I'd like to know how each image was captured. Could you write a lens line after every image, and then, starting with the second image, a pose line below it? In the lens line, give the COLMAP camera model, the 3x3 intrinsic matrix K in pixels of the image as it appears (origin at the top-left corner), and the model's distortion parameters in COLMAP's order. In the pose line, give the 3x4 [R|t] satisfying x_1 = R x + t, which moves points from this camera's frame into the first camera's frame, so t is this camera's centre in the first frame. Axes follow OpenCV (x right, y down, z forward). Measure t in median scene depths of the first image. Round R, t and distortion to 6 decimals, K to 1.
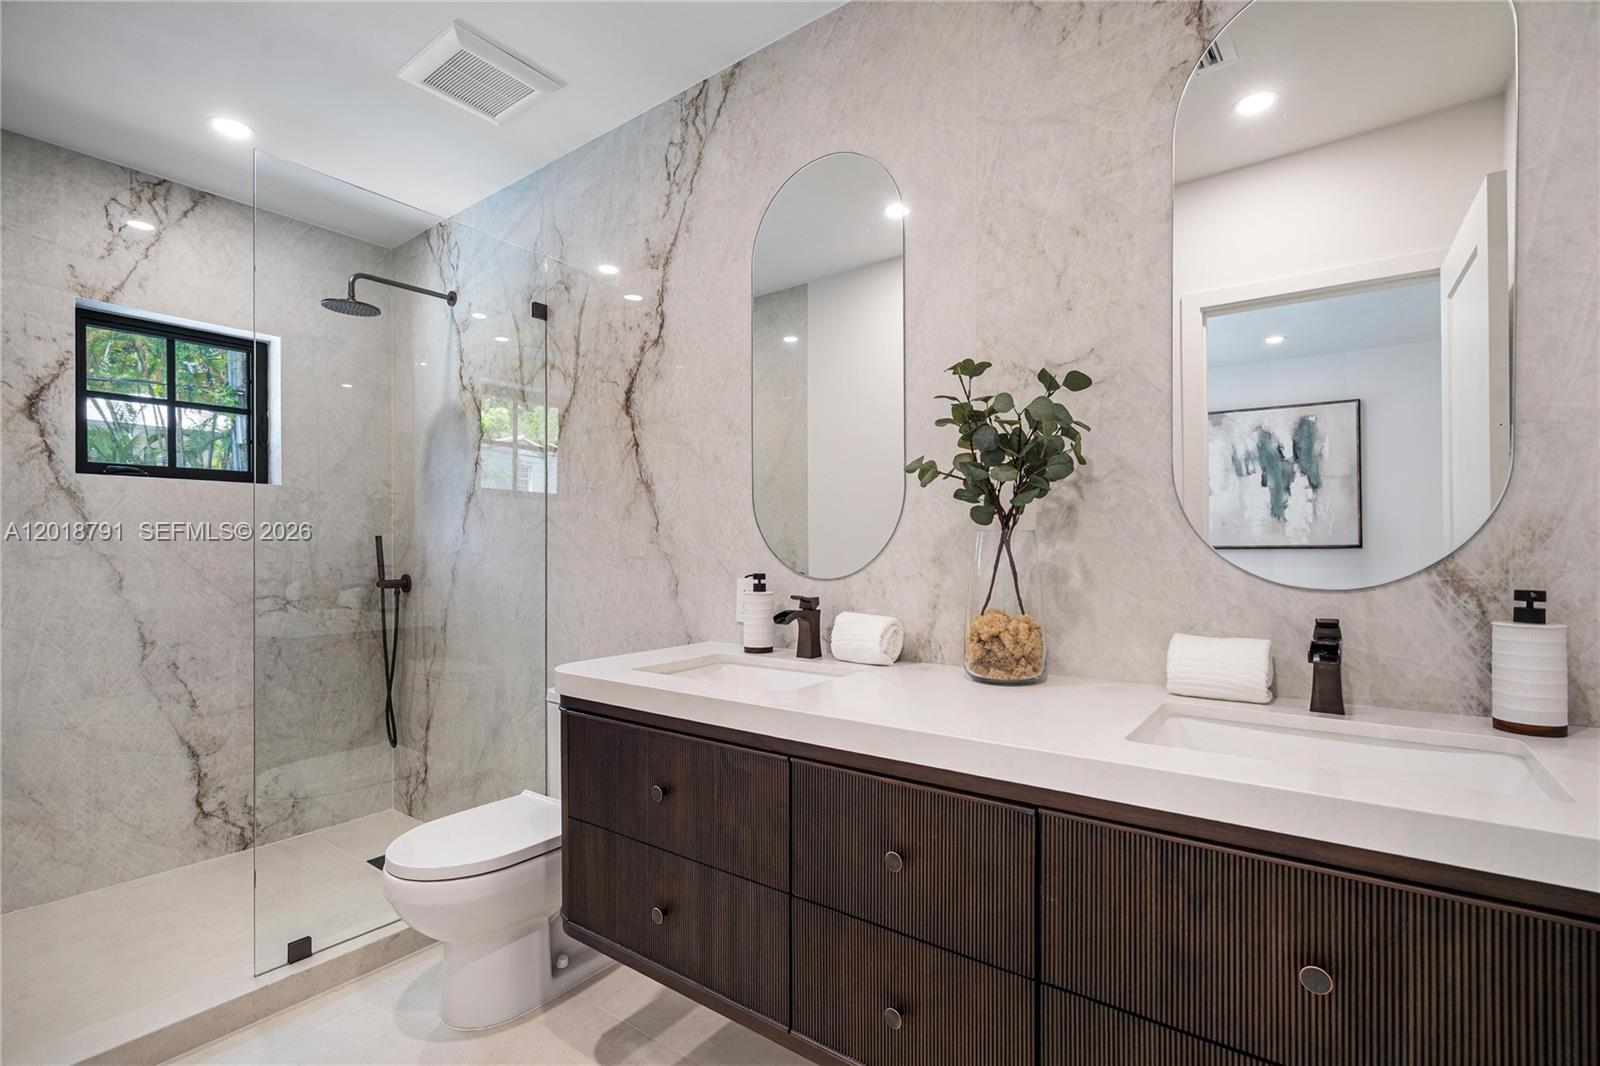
lens RADIAL K [[728.7, 0, 791.6], [0, 728.7, 536.2], [0, 0, 1]] dist [-0.004074, 0.001115]
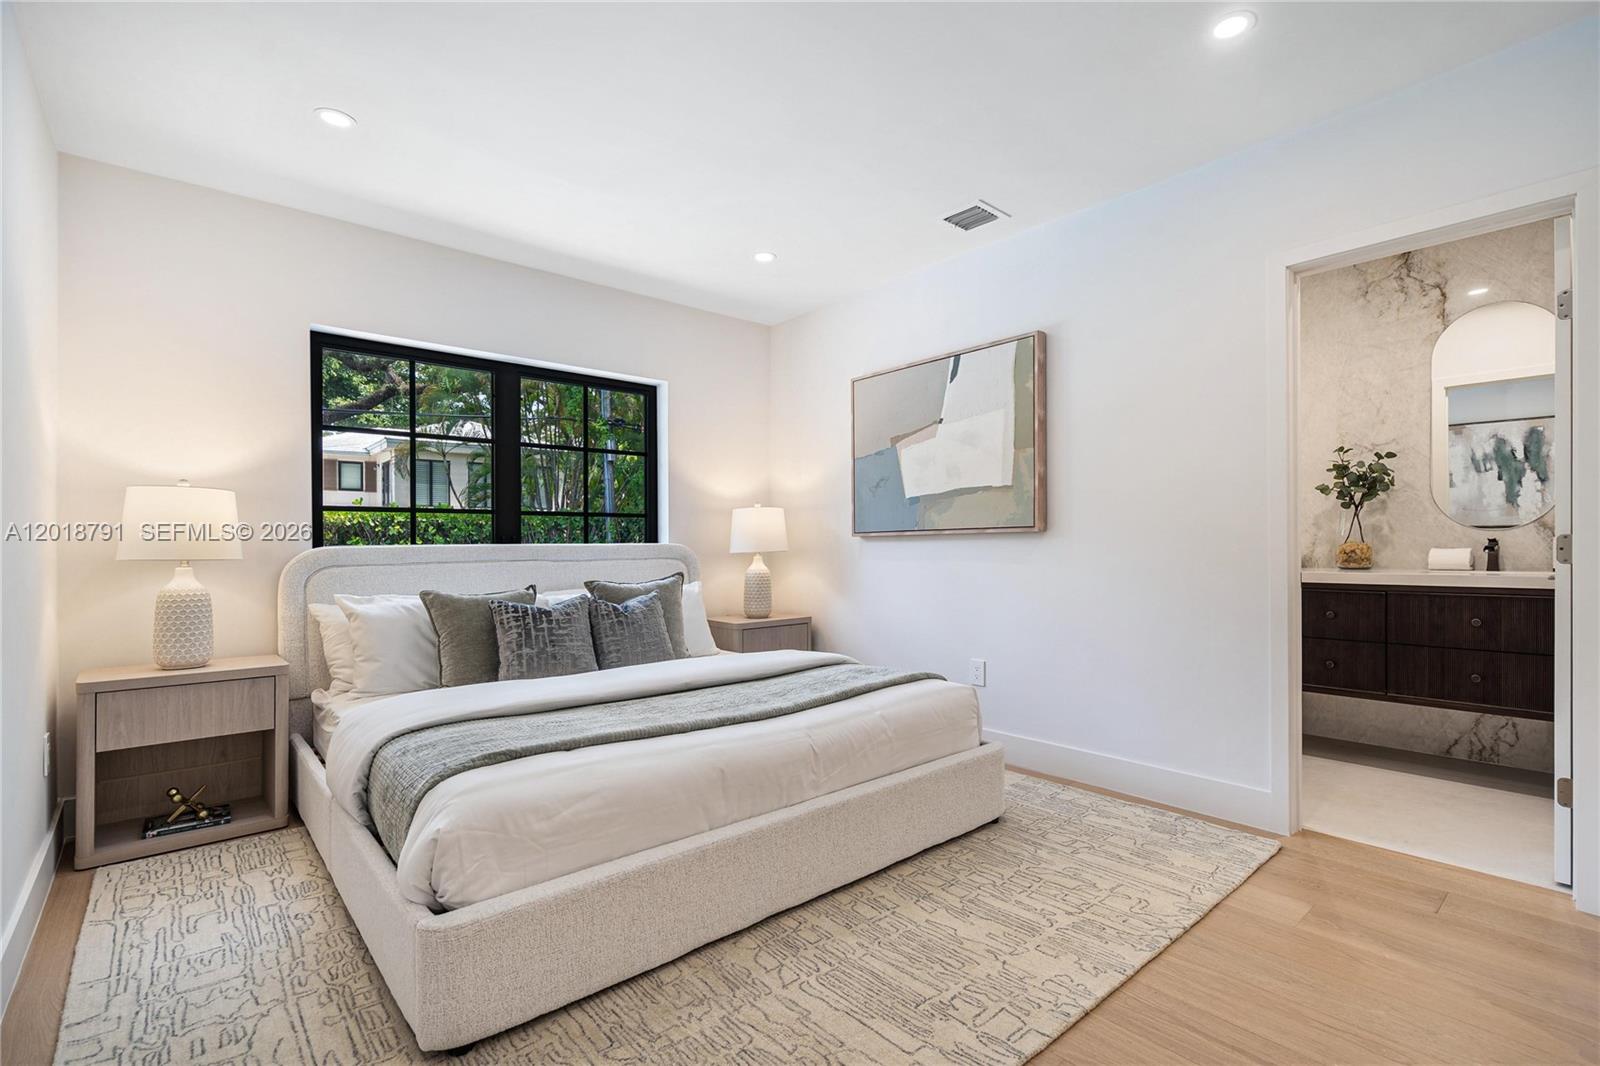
lens RADIAL K [[728.7, 0, 804.4], [0, 728.7, 541.8], [0, 0, 1]] dist [-0.004074, 0.001115]
pose [[0.978098, -0.004873, -0.208087, -1.063984], [0.008157, 0.999855, 0.014926, 0.046469], [0.207984, -0.016296, 0.977996, -1.898665]]
